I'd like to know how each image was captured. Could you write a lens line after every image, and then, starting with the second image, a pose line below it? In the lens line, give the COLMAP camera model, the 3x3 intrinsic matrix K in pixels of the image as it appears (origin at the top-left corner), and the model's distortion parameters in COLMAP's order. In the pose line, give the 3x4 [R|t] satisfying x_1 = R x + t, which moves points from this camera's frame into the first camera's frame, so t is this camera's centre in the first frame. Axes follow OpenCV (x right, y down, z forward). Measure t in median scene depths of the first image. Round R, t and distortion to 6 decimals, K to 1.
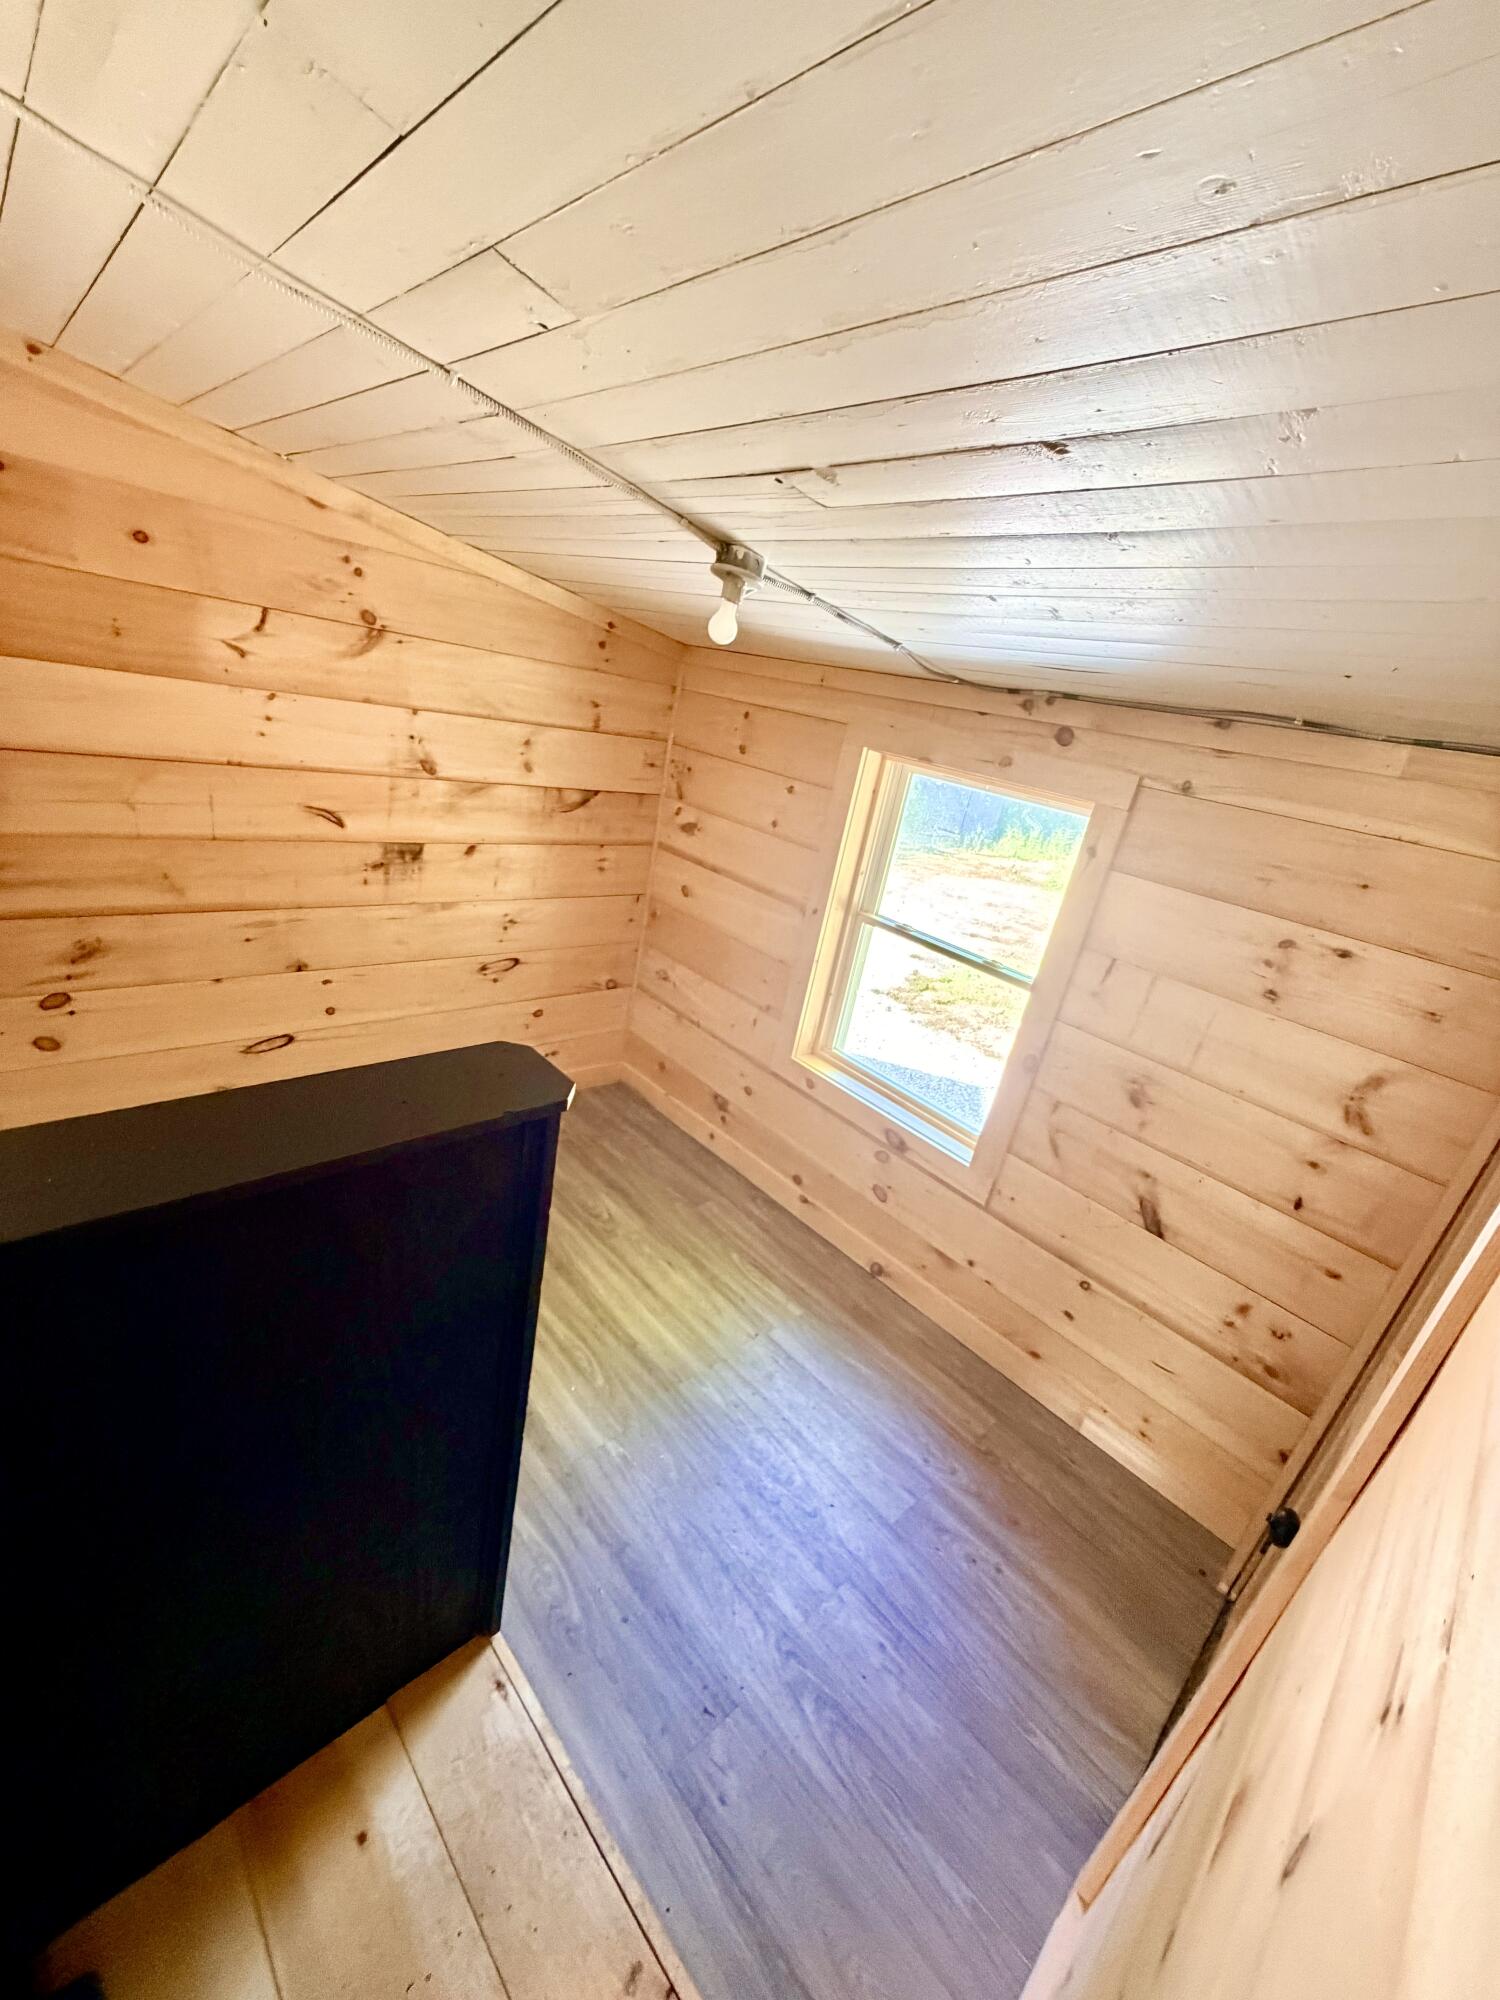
lens RADIAL K [[798.6, 0, 749.6], [0, 798.6, 998.0], [0, 0, 1]] dist [-0.000128, 0.000406]
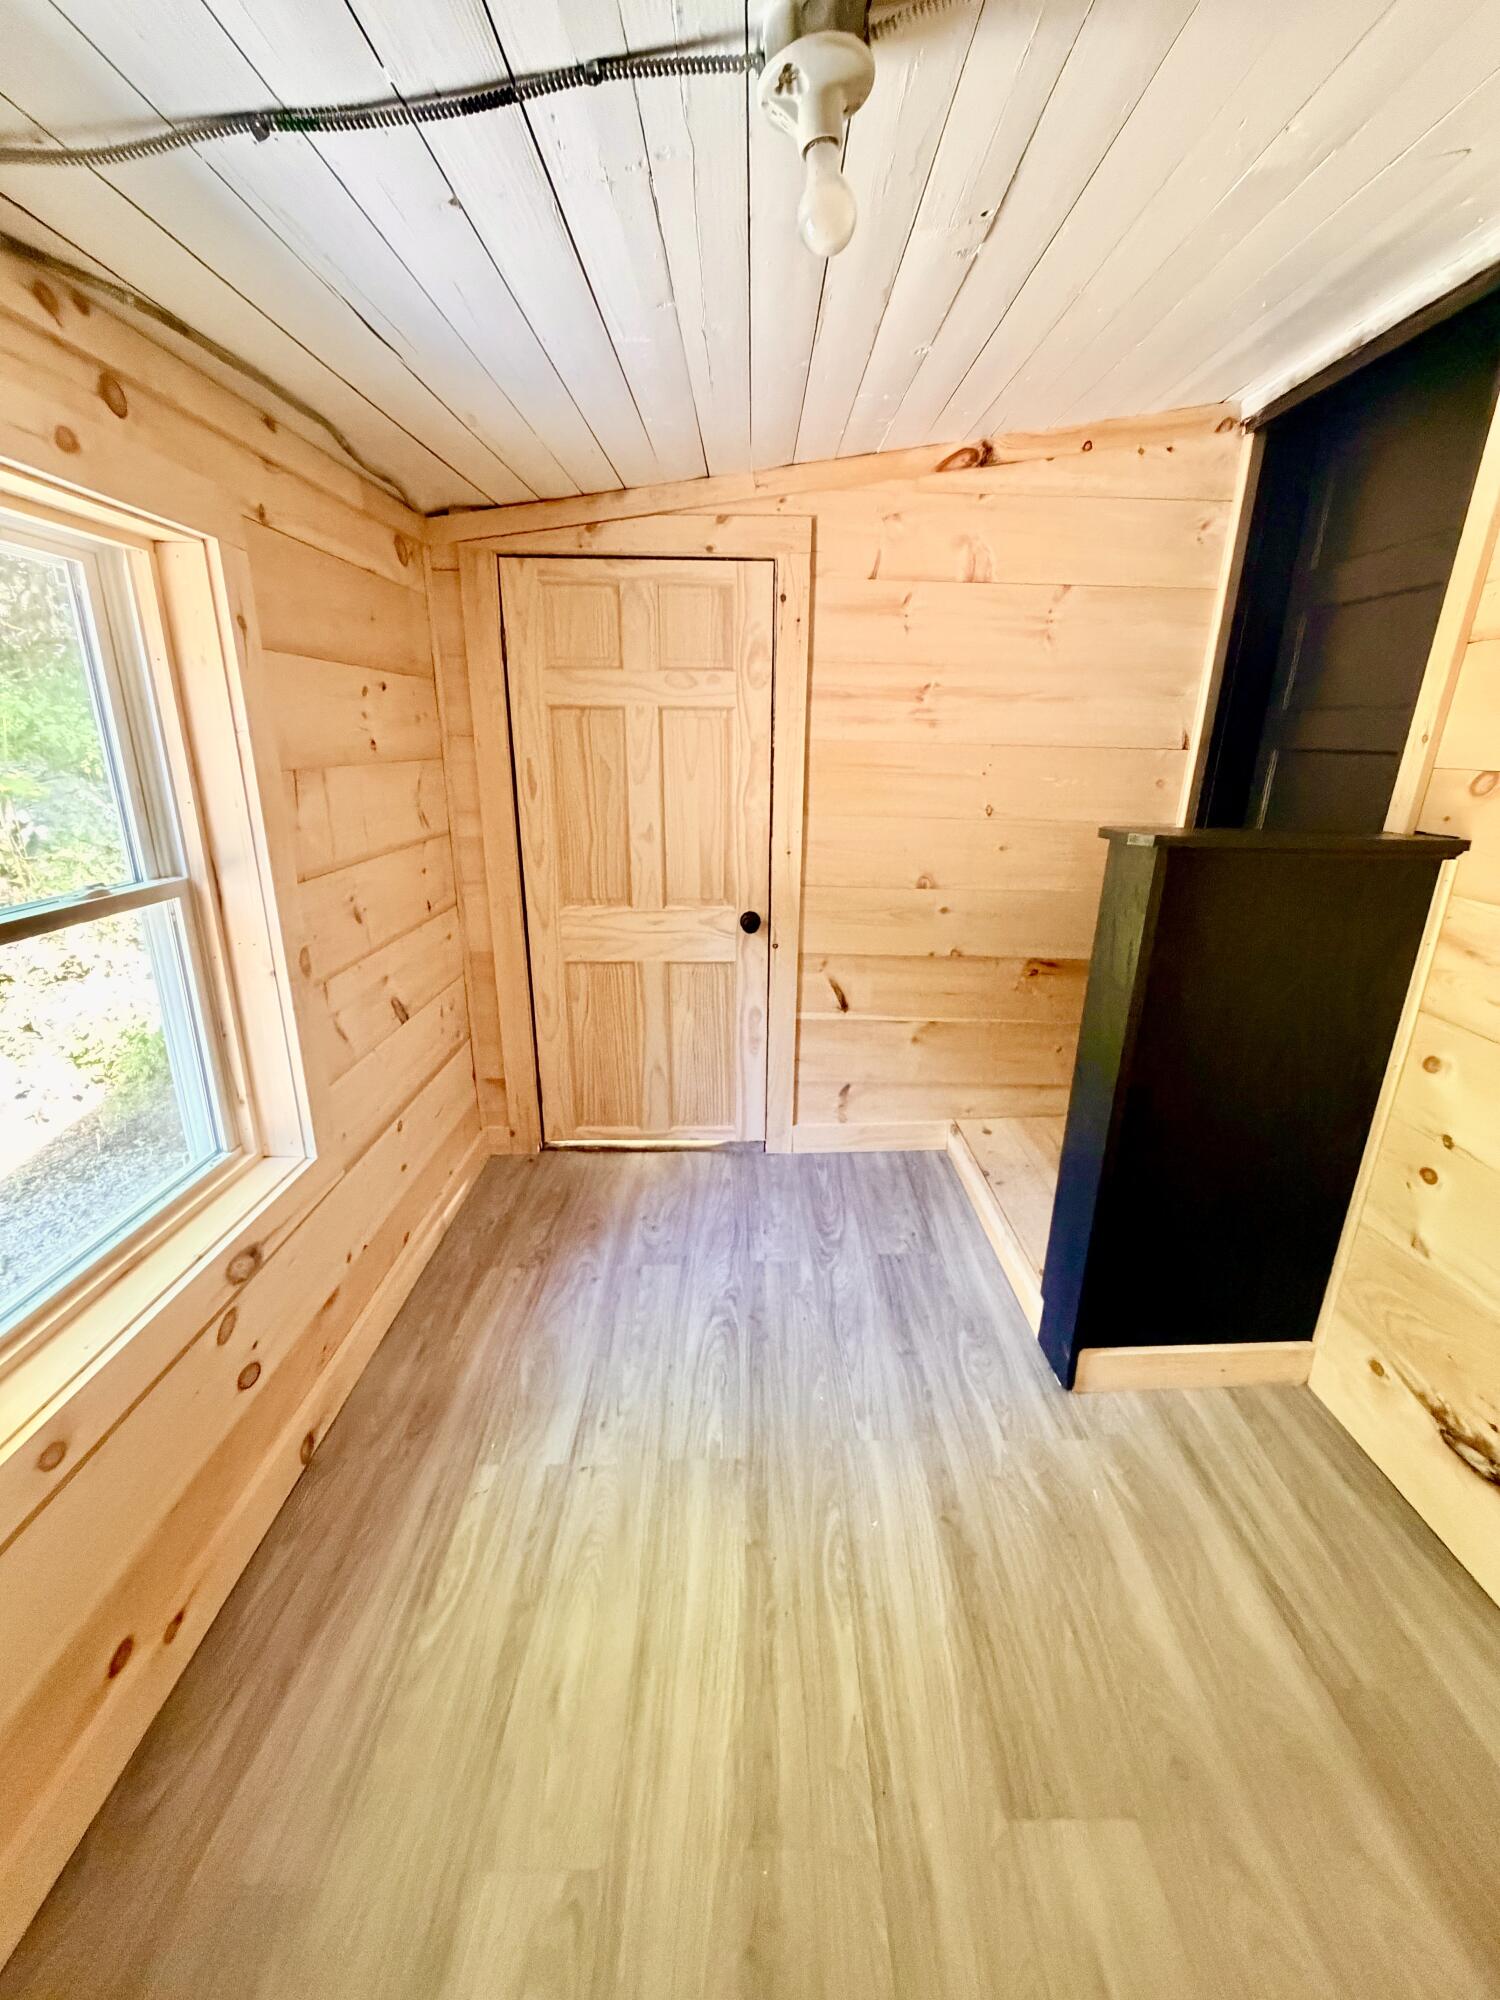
lens RADIAL K [[798.6, 0, 756.9], [0, 798.6, 997.6], [0, 0, 1]] dist [-0.000128, 0.000406]
pose [[-0.725037, -0.386790, 0.569837, -0.348000], [0.099523, 0.759872, 0.642410, -0.305337], [-0.681481, 0.522483, -0.512441, 1.128479]]
